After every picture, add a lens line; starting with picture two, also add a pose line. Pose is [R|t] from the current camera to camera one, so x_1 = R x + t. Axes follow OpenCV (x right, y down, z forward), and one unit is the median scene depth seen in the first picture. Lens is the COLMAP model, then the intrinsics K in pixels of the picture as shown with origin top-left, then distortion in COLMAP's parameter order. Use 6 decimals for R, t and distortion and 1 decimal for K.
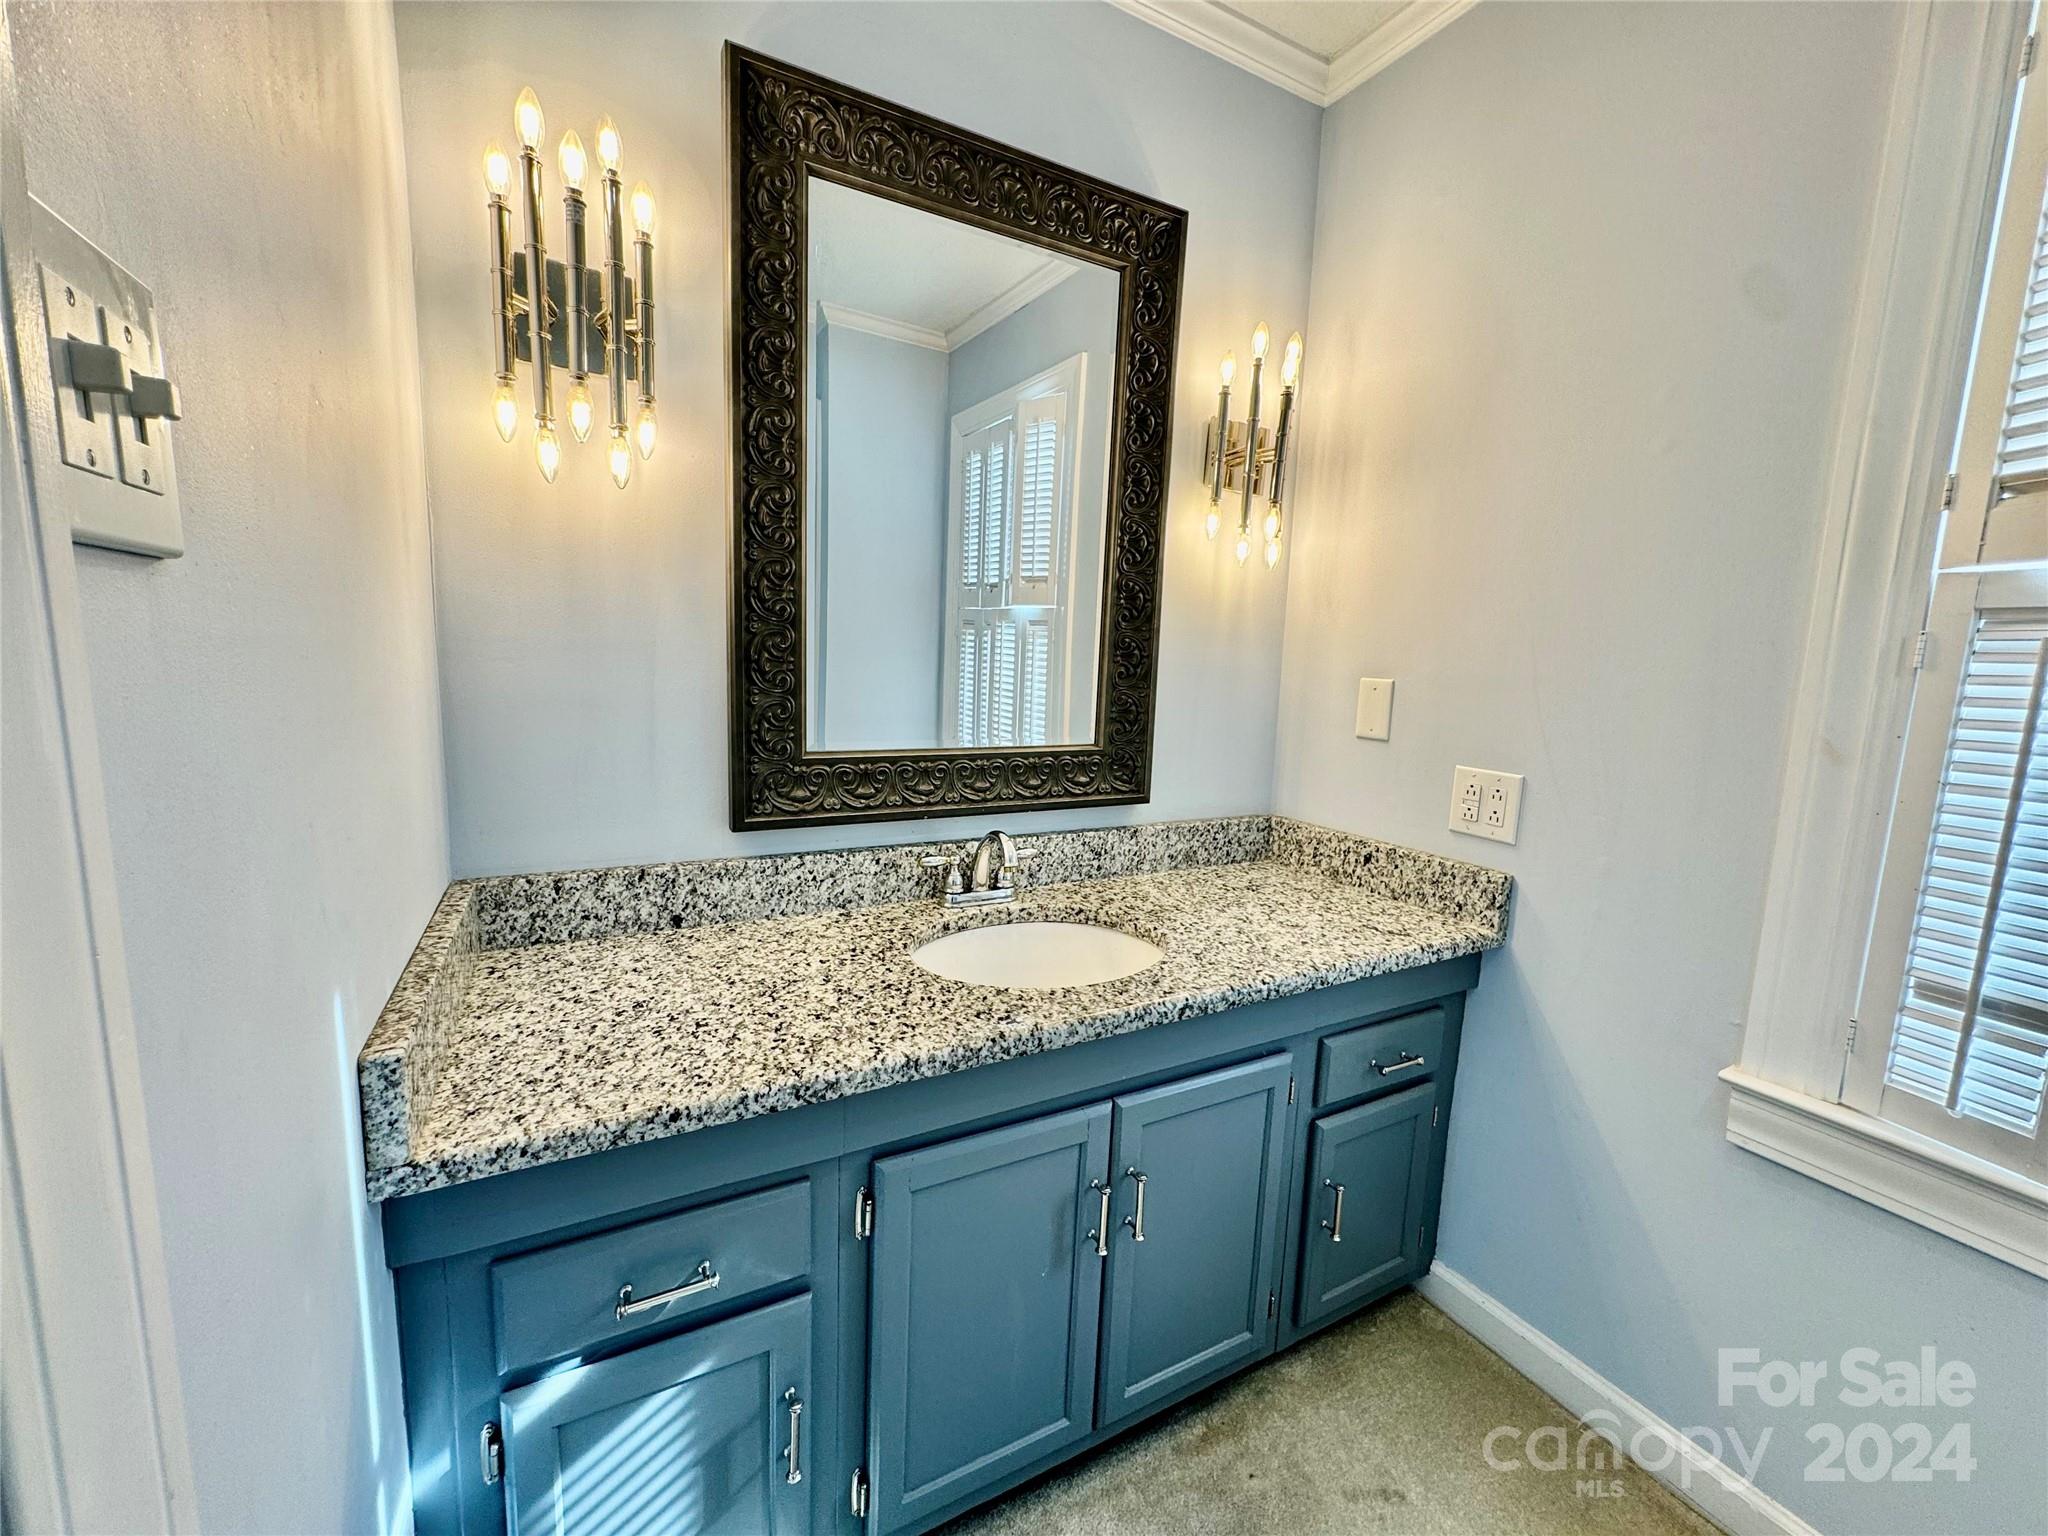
lens RADIAL K [[822.0, 0, 1023.4], [0, 822.0, 761.6], [0, 0, 1]] dist [0.000190, -0.000300]
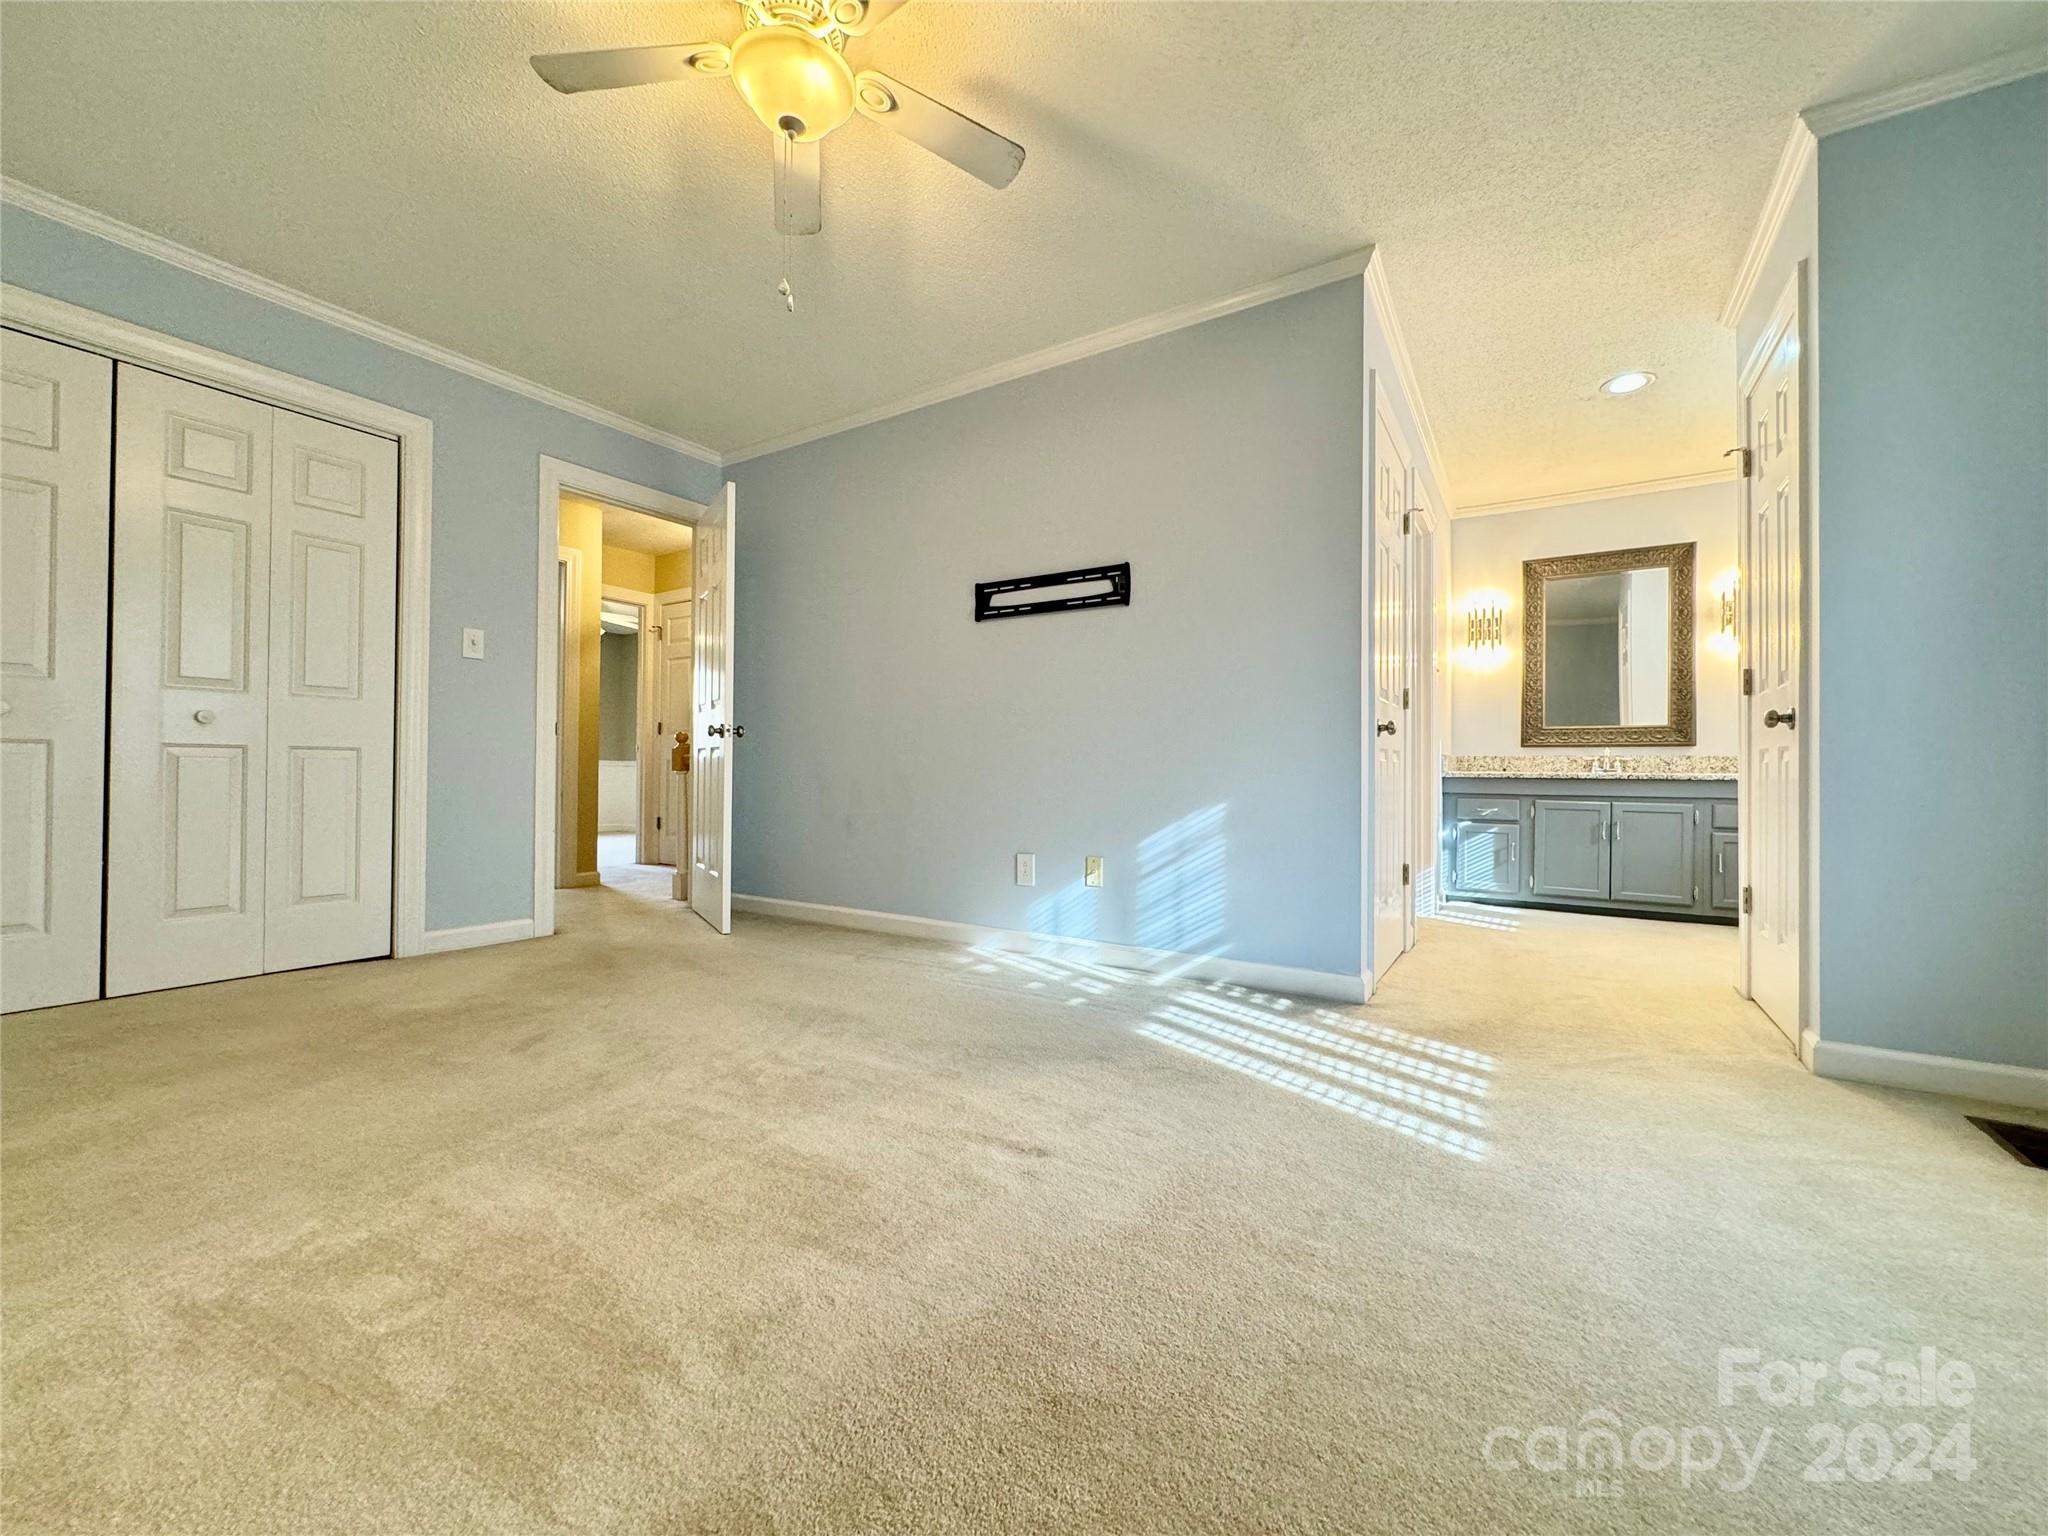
lens RADIAL K [[822.0, 0, 1026.3], [0, 822.0, 760.4], [0, 0, 1]] dist [0.000190, -0.000300]
pose [[0.488320, -0.034916, -0.871966, 2.296906], [-0.109740, 0.988810, -0.101052, 0.980877], [0.865737, 0.145035, 0.479024, -3.480576]]
